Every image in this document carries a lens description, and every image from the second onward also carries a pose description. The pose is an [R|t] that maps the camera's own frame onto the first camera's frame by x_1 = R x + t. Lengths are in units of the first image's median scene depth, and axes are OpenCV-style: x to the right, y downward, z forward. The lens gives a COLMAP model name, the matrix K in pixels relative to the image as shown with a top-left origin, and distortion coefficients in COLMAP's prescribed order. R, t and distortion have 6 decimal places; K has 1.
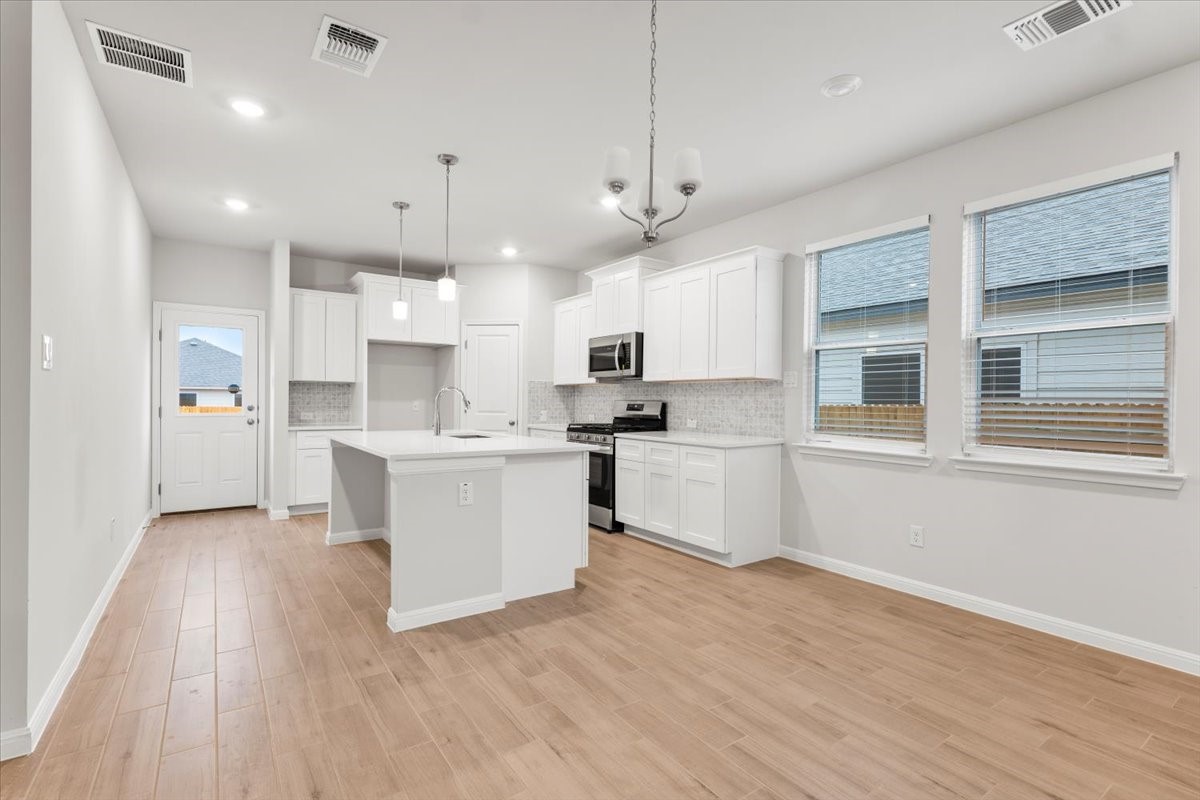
lens RADIAL K [[557.2, 0, 595.8], [0, 557.2, 402.9], [0, 0, 1]] dist [0.003500, 0.001614]
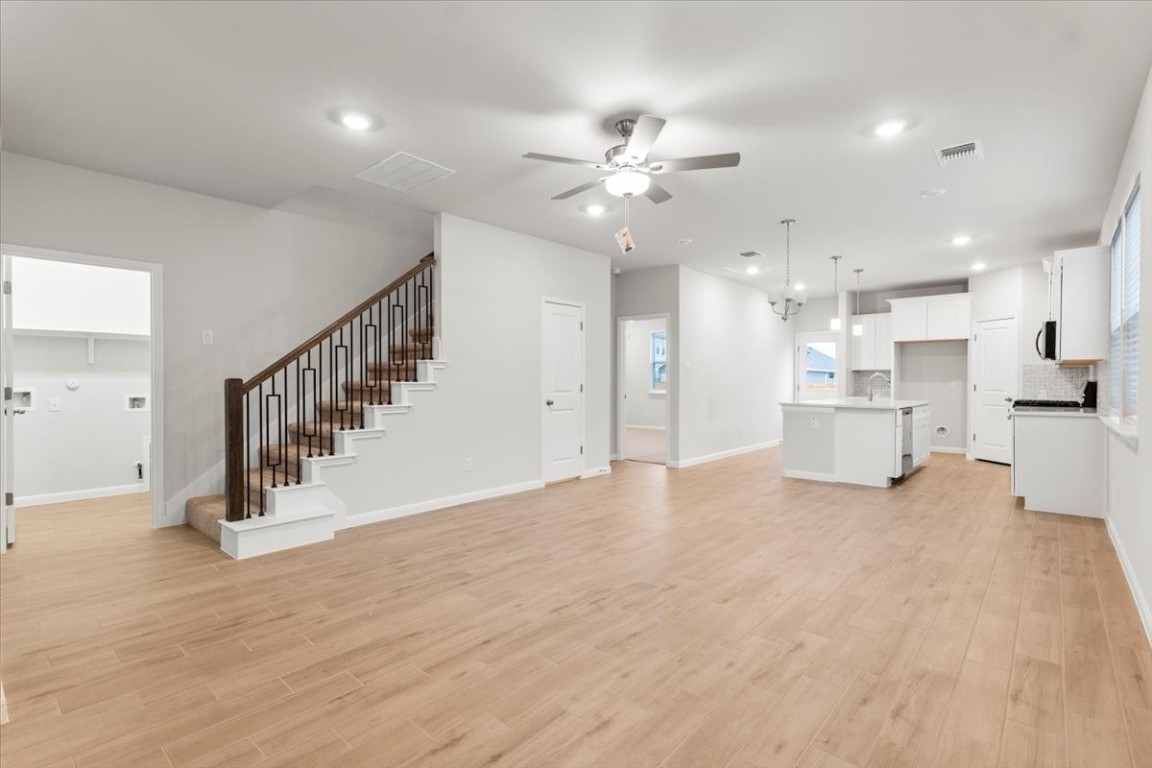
lens RADIAL K [[535.0, 0, 575.3], [0, 535.0, 385.1], [0, 0, 1]] dist [0.003500, 0.001614]
pose [[0.237169, -0.001222, -0.971468, 1.063205], [-0.003750, 0.999991, -0.002173, 0.014988], [0.971461, 0.004158, 0.237162, -0.264280]]
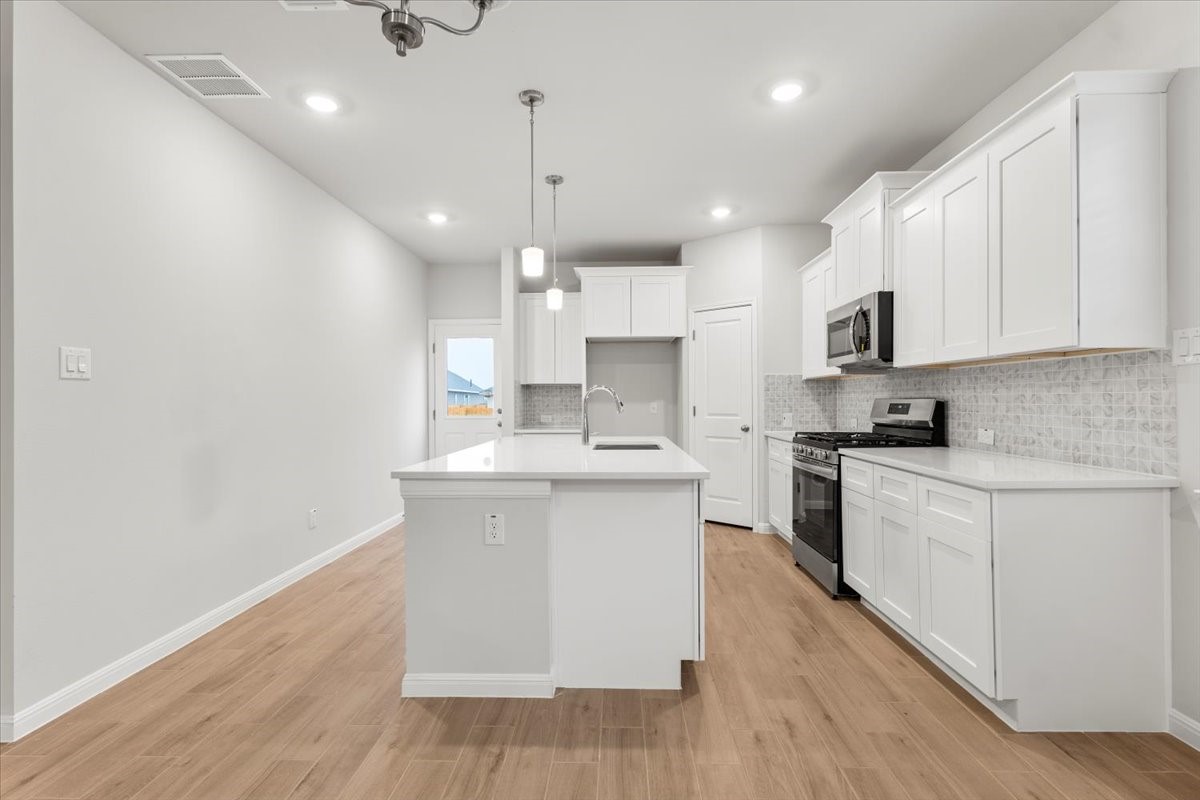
lens RADIAL K [[557.2, 0, 600.7], [0, 557.2, 397.5], [0, 0, 1]] dist [0.003500, 0.001614]
pose [[0.806655, -0.016920, -0.590781, 0.216607], [0.010614, 0.999844, -0.014144, 0.000809], [0.590928, 0.005139, 0.806708, 0.332663]]
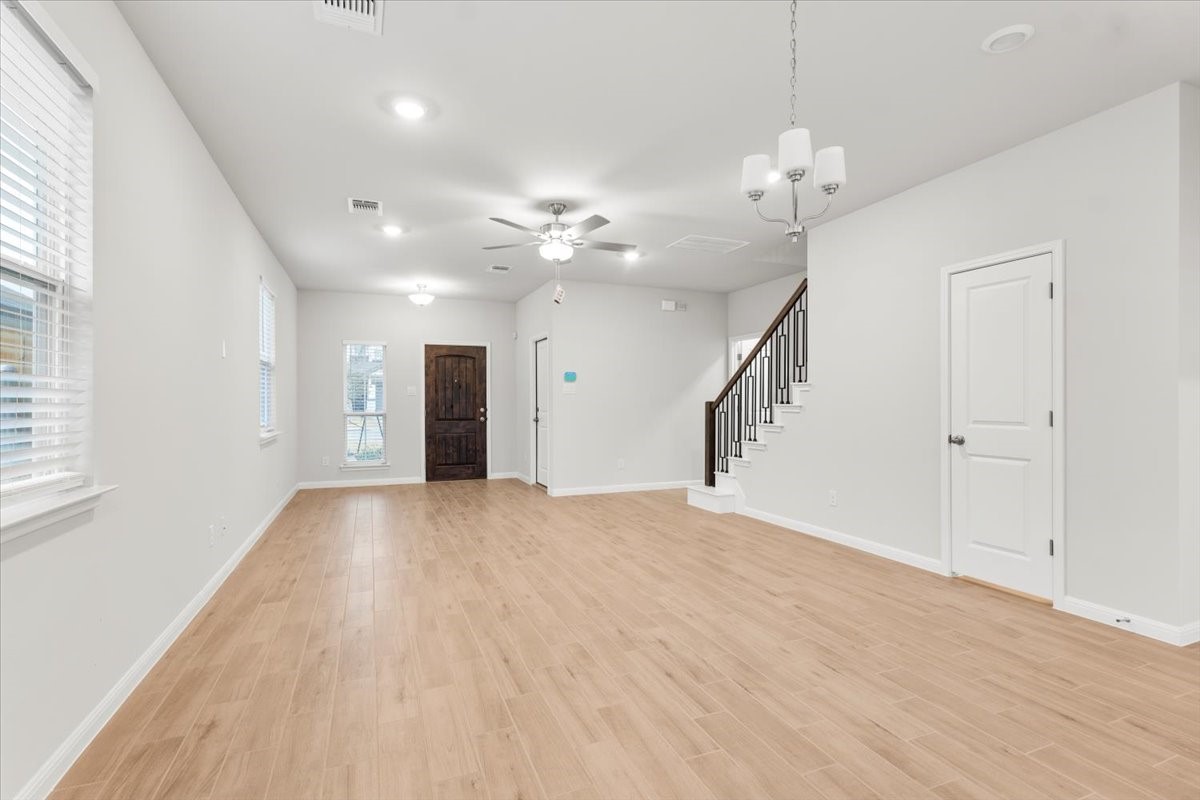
lens RADIAL K [[557.2, 0, 599.5], [0, 557.2, 400.6], [0, 0, 1]] dist [0.003500, 0.001614]
pose [[-0.977544, -0.009331, 0.210524, 0.100080], [-0.008514, 0.999952, 0.004788, -0.002274], [-0.210559, 0.002888, -0.977577, 0.912563]]
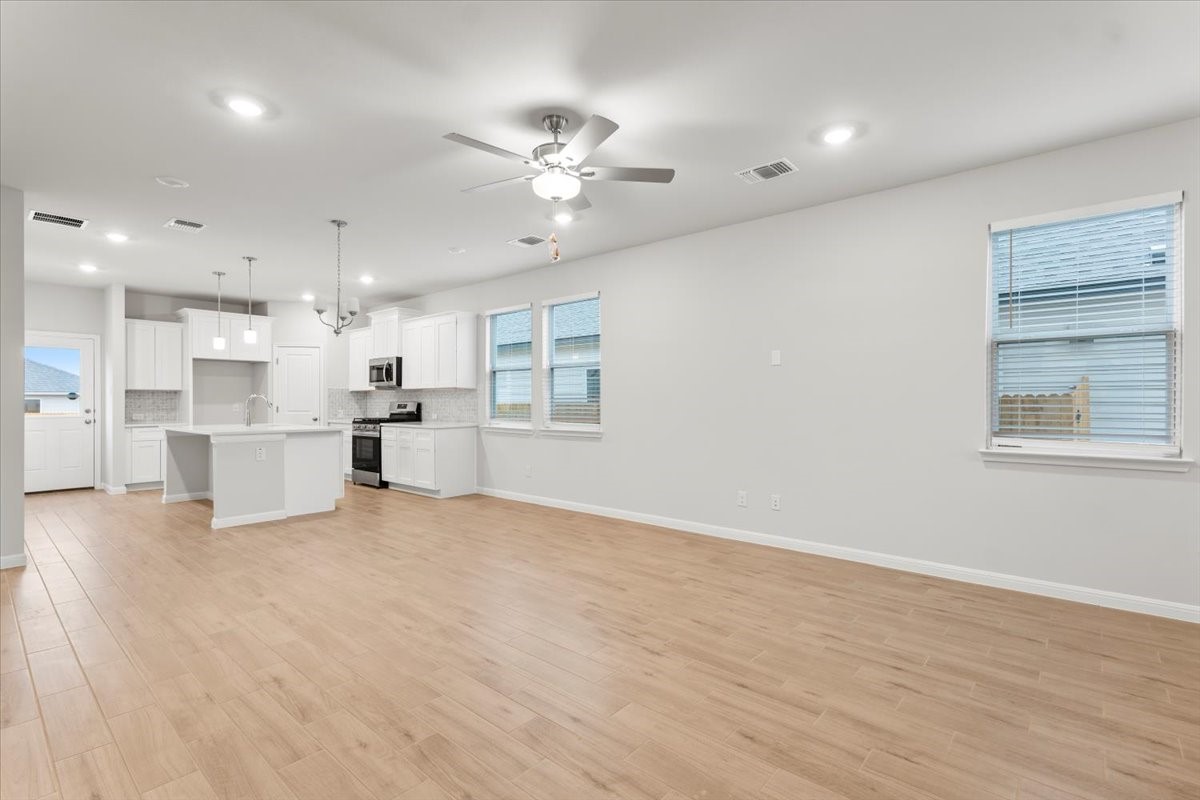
lens RADIAL K [[557.2, 0, 599.0], [0, 557.2, 402.2], [0, 0, 1]] dist [0.003500, 0.001614]
pose [[0.968841, -0.011481, 0.247418, 0.261094], [0.012148, 0.999926, -0.001169, 0.006394], [-0.247386, 0.004139, 0.968908, -0.696287]]
